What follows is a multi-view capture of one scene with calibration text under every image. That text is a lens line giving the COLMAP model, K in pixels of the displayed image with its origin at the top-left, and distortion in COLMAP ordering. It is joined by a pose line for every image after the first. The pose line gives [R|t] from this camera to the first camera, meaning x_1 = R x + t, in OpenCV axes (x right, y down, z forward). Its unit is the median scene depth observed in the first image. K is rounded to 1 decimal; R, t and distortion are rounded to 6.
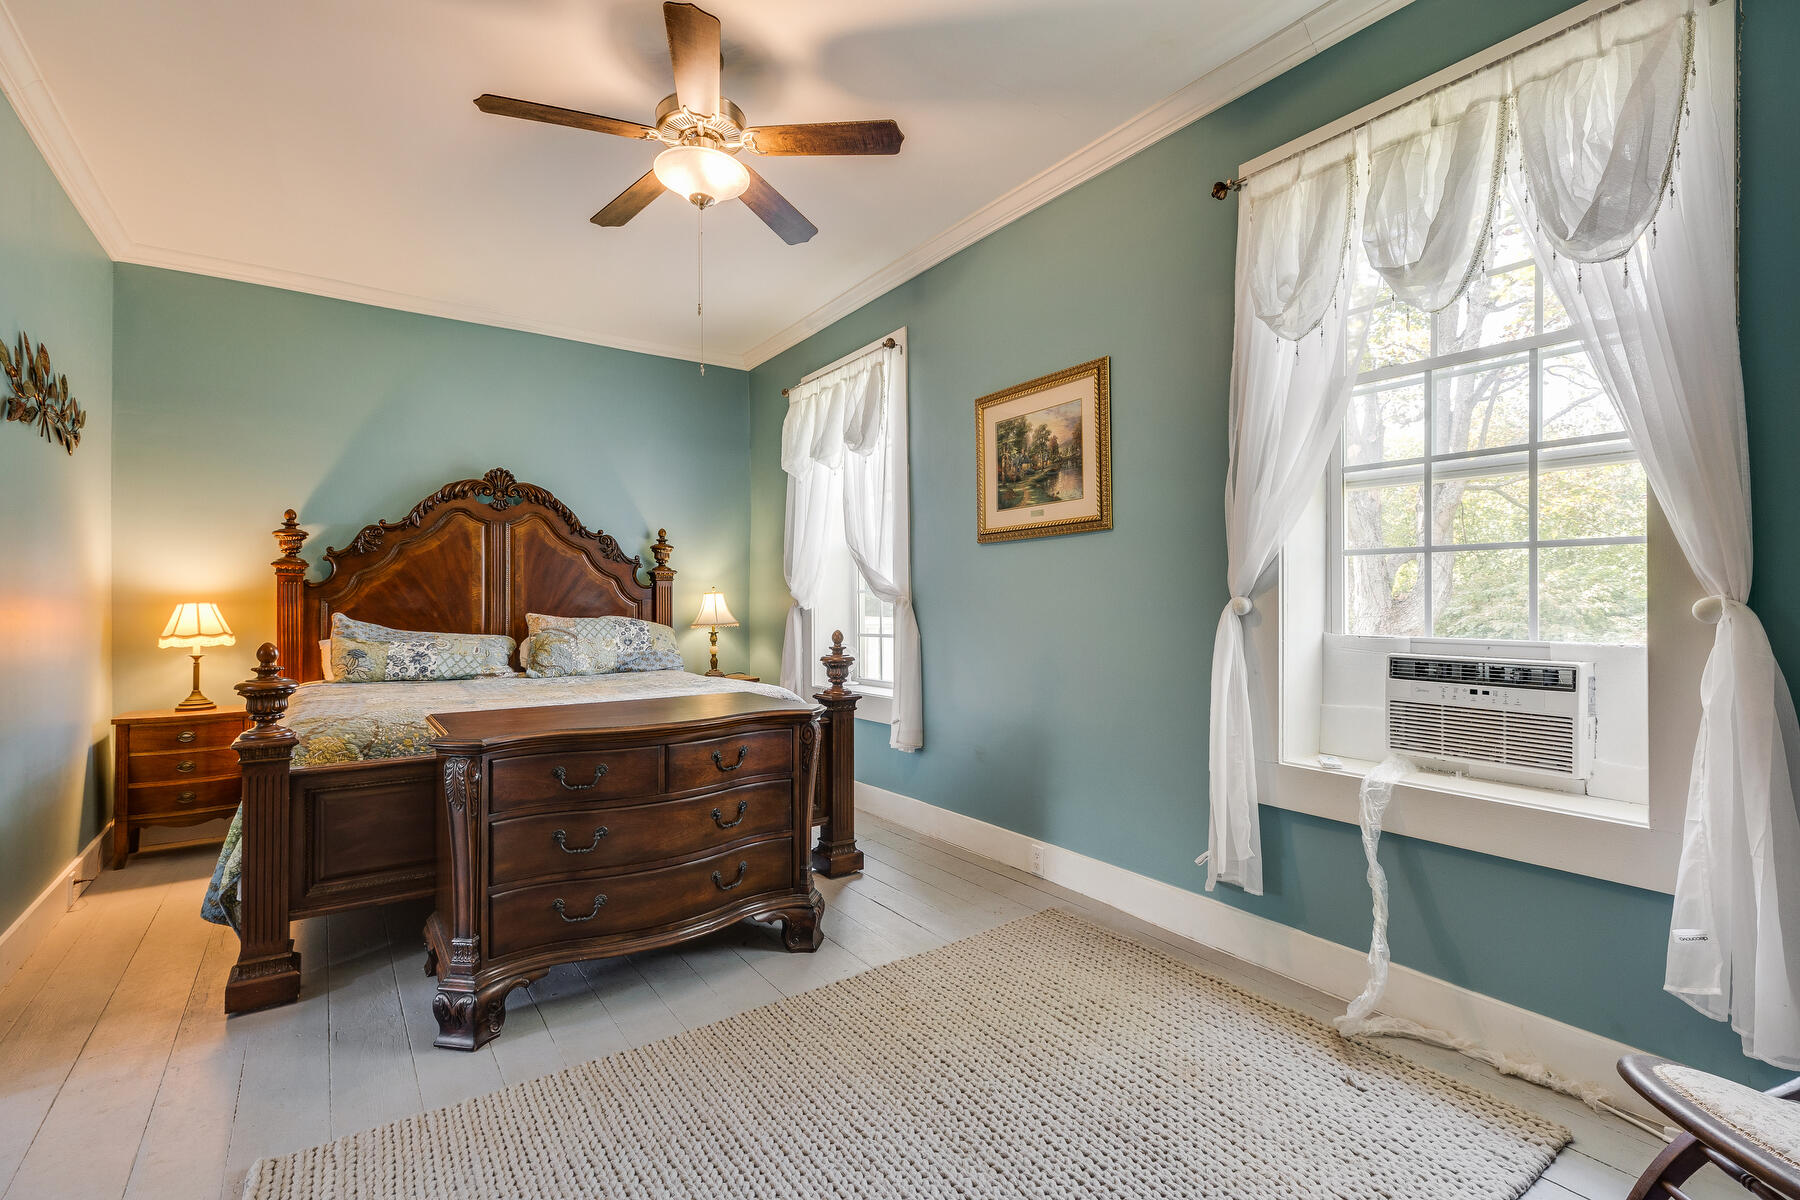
lens RADIAL K [[807.4, 0, 904.2], [0, 807.4, 600.7], [0, 0, 1]] dist [0.002326, -0.000940]
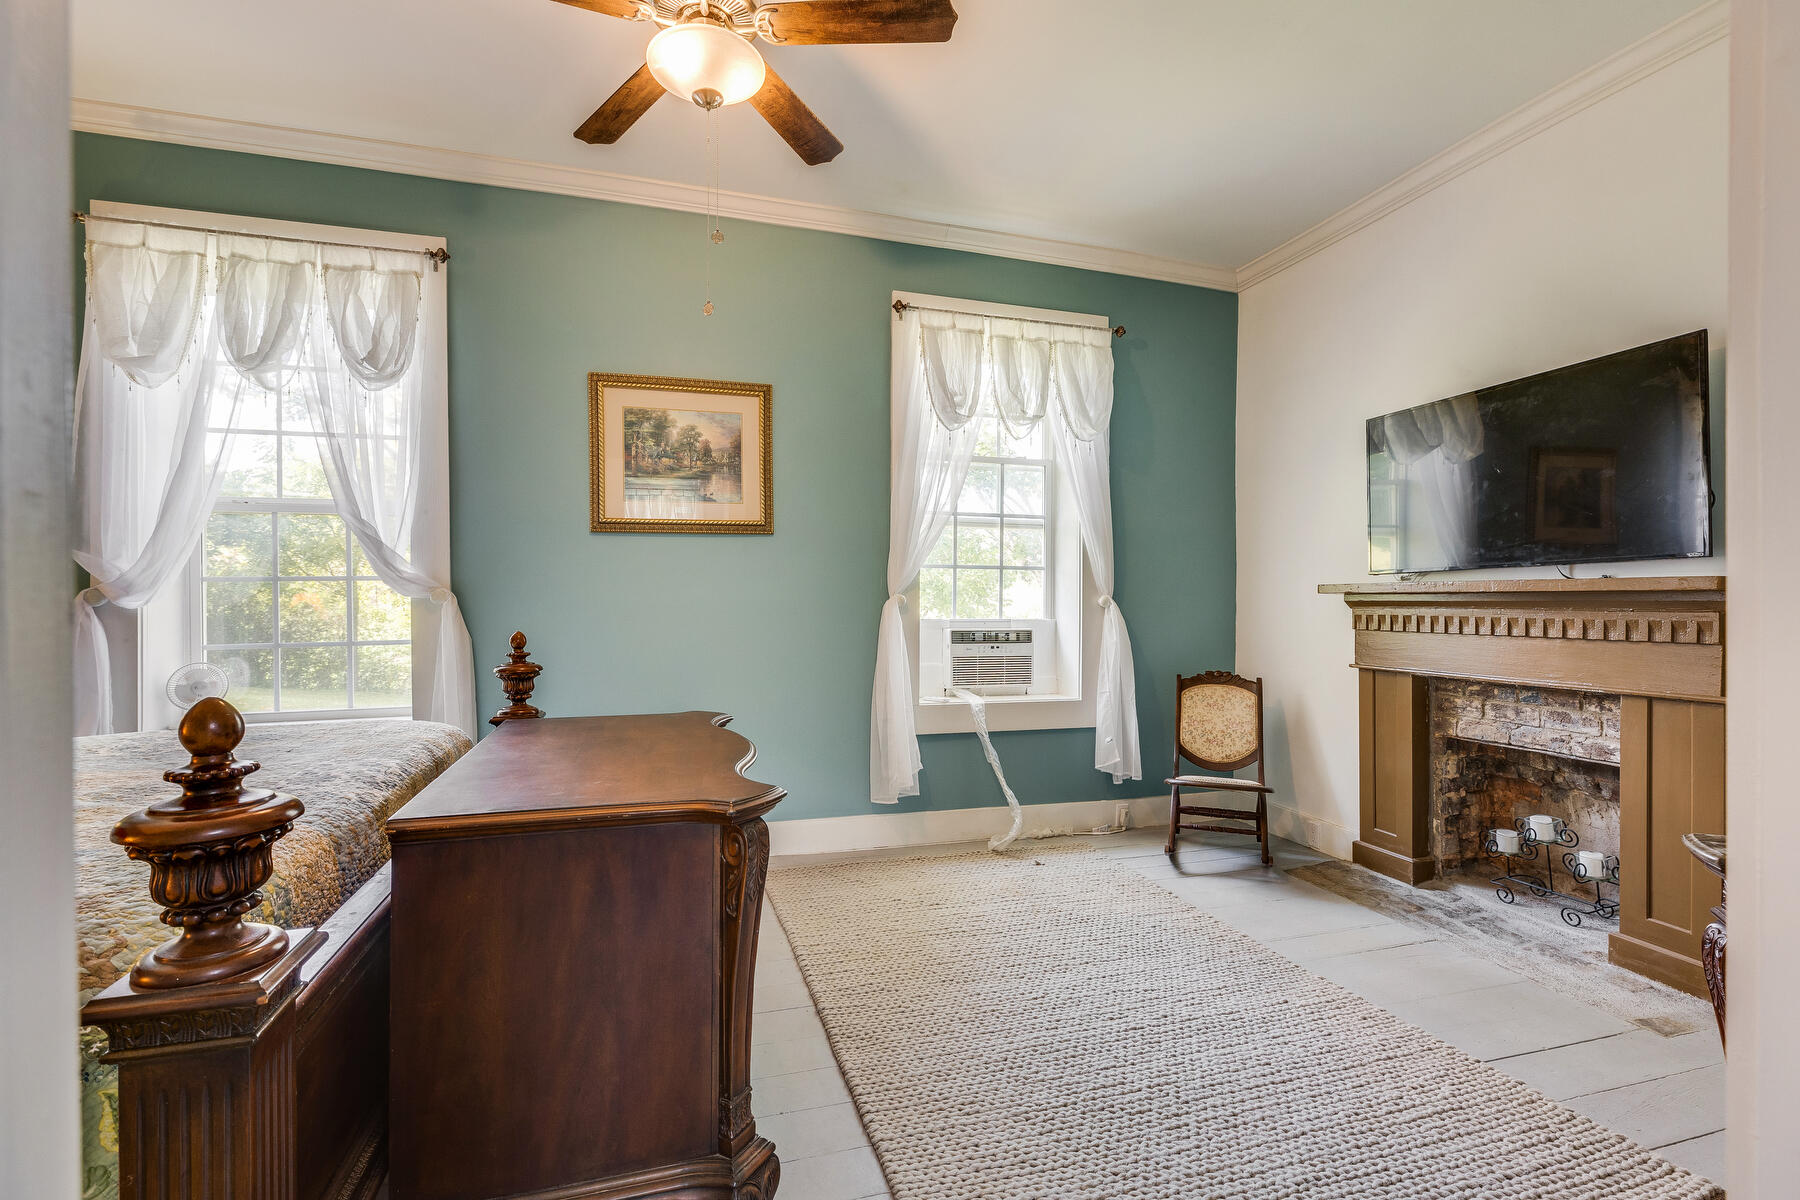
lens RADIAL K [[807.4, 0, 902.8], [0, 807.4, 602.5], [0, 0, 1]] dist [0.002326, -0.000940]
pose [[0.311586, 0.000931, 0.950218, -0.928138], [0.000244, 0.999999, -0.001059, 0.012334], [-0.950218, 0.000562, 0.311585, 0.540836]]
